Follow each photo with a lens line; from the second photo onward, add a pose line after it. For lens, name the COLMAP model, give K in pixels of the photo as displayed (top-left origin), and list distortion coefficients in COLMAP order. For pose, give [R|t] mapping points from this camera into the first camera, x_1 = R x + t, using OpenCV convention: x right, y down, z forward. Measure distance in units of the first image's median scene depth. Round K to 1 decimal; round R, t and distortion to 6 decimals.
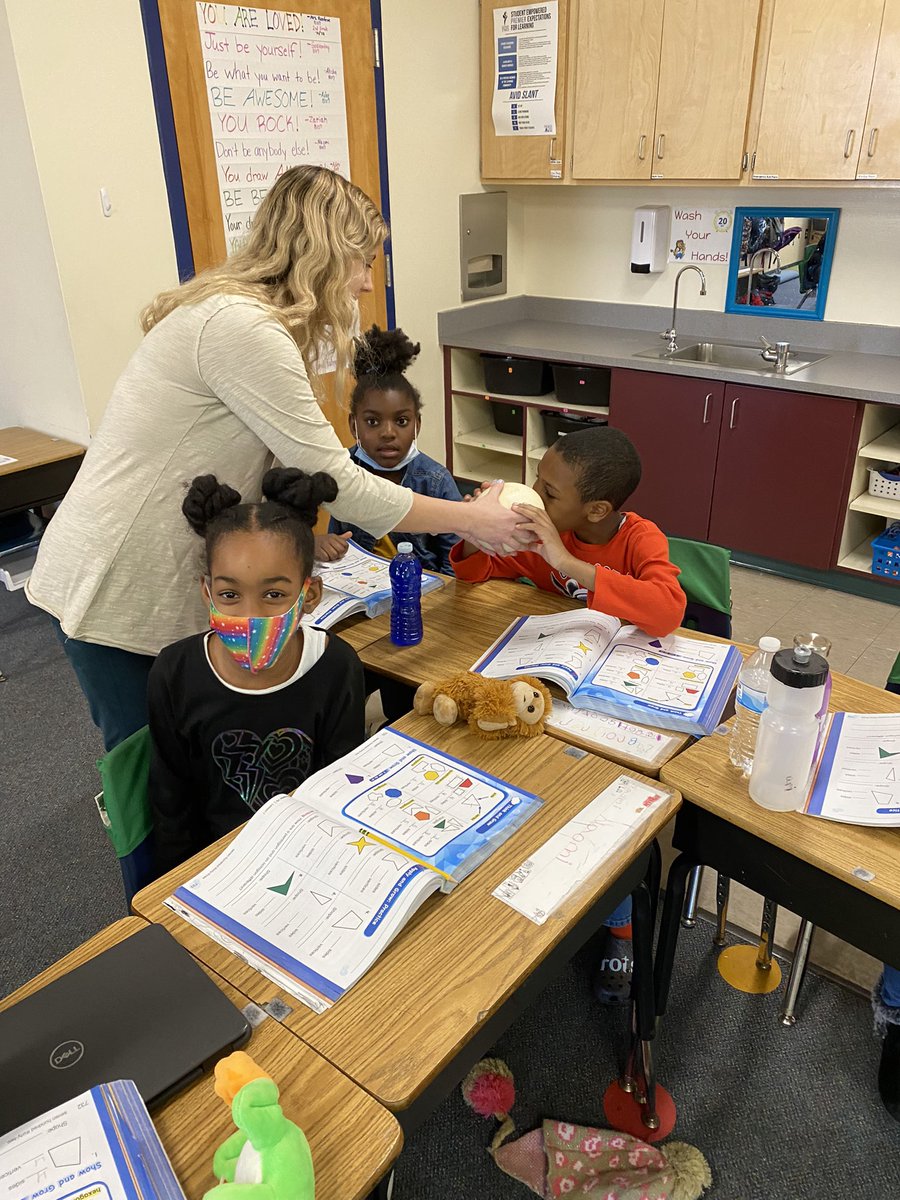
lens RADIAL K [[922.7, 0, 450.0], [0, 922.7, 600.0], [0, 0, 1]] dist [0.002459, -0.006962]
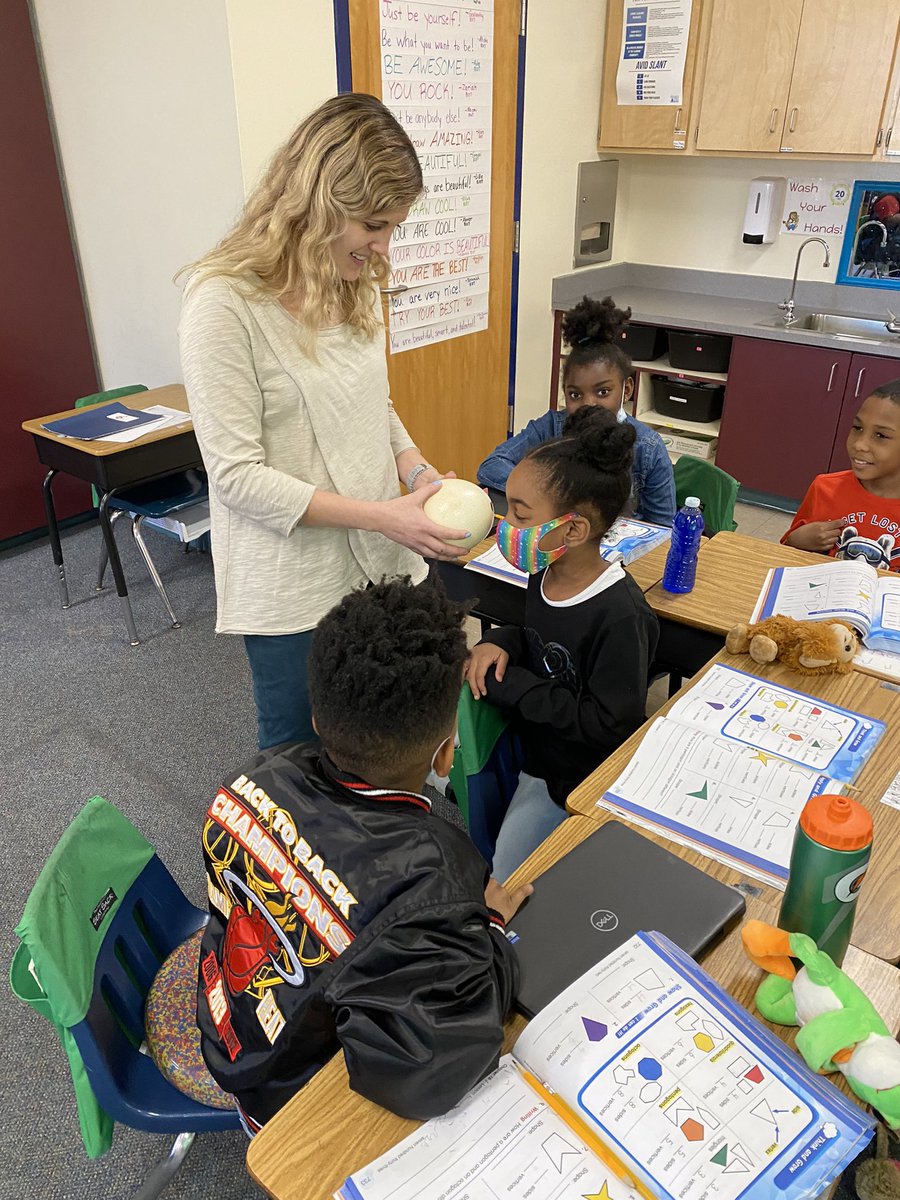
lens RADIAL K [[907.0, 0, 450.0], [0, 907.0, 600.0], [0, 0, 1]] dist [0.009915, -0.009857]
pose [[0.999813, 0.015675, 0.011353, -0.150258], [-0.016171, 0.998857, 0.044988, 0.006219], [-0.010635, -0.045163, 0.998923, -0.037711]]
